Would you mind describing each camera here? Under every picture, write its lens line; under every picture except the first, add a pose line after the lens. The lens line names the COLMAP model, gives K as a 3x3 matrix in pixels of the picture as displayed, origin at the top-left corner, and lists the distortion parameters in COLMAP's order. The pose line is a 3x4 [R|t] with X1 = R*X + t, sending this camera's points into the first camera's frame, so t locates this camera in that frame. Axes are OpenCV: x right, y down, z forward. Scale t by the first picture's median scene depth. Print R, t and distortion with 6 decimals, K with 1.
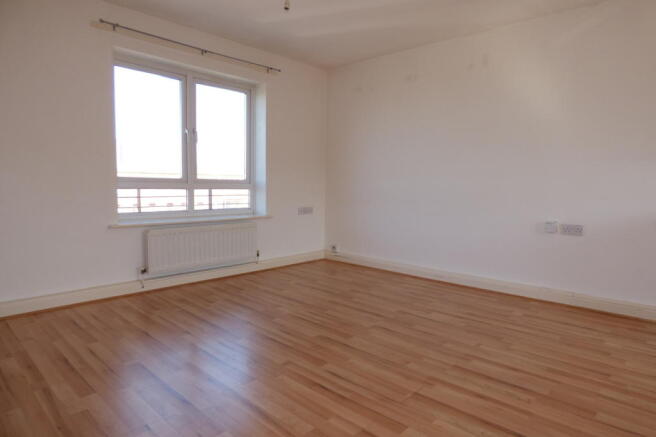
lens RADIAL K [[398.1, 0, 335.5], [0, 398.1, 218.3], [0, 0, 1]] dist [0.004099, 0.001654]
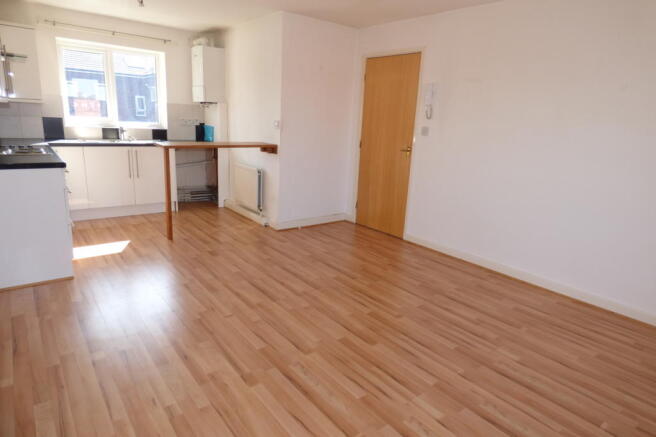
lens RADIAL K [[398.1, 0, 335.5], [0, 398.1, 218.3], [0, 0, 1]] dist [0.004099, 0.001654]
pose [[-0.988269, -0.092071, 0.121852, -0.028636], [-0.047624, 0.943851, 0.326921, -0.217908], [-0.145110, 0.317283, -0.937163, 1.336020]]
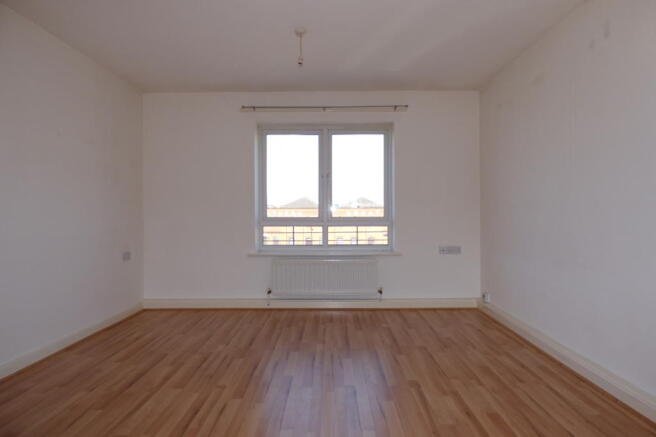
lens RADIAL K [[396.6, 0, 328.0], [0, 396.6, 218.5], [0, 0, 1]] dist [-0.001241, -0.030842]
pose [[0.674545, -0.009691, -0.738170, 0.559086], [-0.050751, 0.996939, -0.059465, -0.032702], [0.736487, 0.077574, 0.671989, 0.276878]]
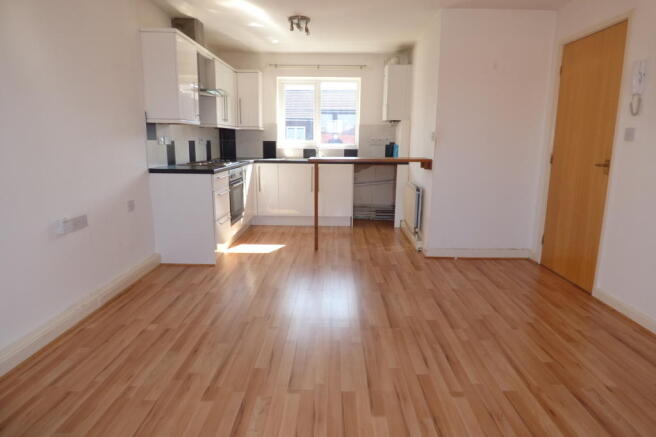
lens RADIAL K [[396.6, 0, 328.0], [0, 396.6, 218.5], [0, 0, 1]] dist [-0.001241, -0.030842]
pose [[-0.670966, -0.158143, 0.724427, -0.311039], [0.048706, 0.965482, 0.255877, -0.151830], [-0.739886, 0.206968, -0.640103, 1.052190]]
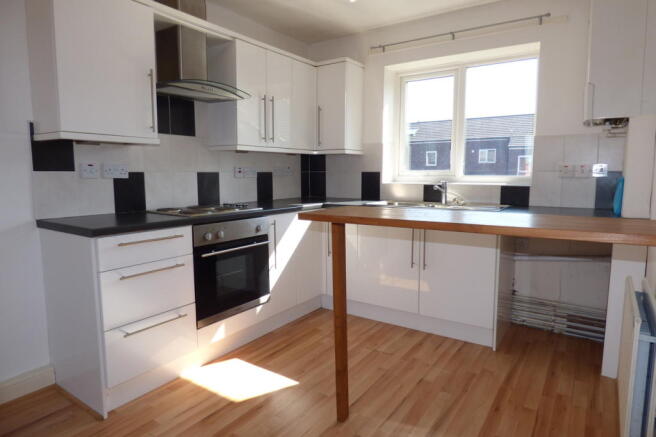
lens RADIAL K [[421.1, 0, 328.0], [0, 421.1, 218.5], [0, 0, 1]] dist [0.000728, 0.000155]
pose [[-0.173682, -0.118315, 0.977669, 0.067966], [0.080685, 0.987710, 0.133863, -0.087746], [-0.981491, 0.102132, -0.162001, 0.391510]]
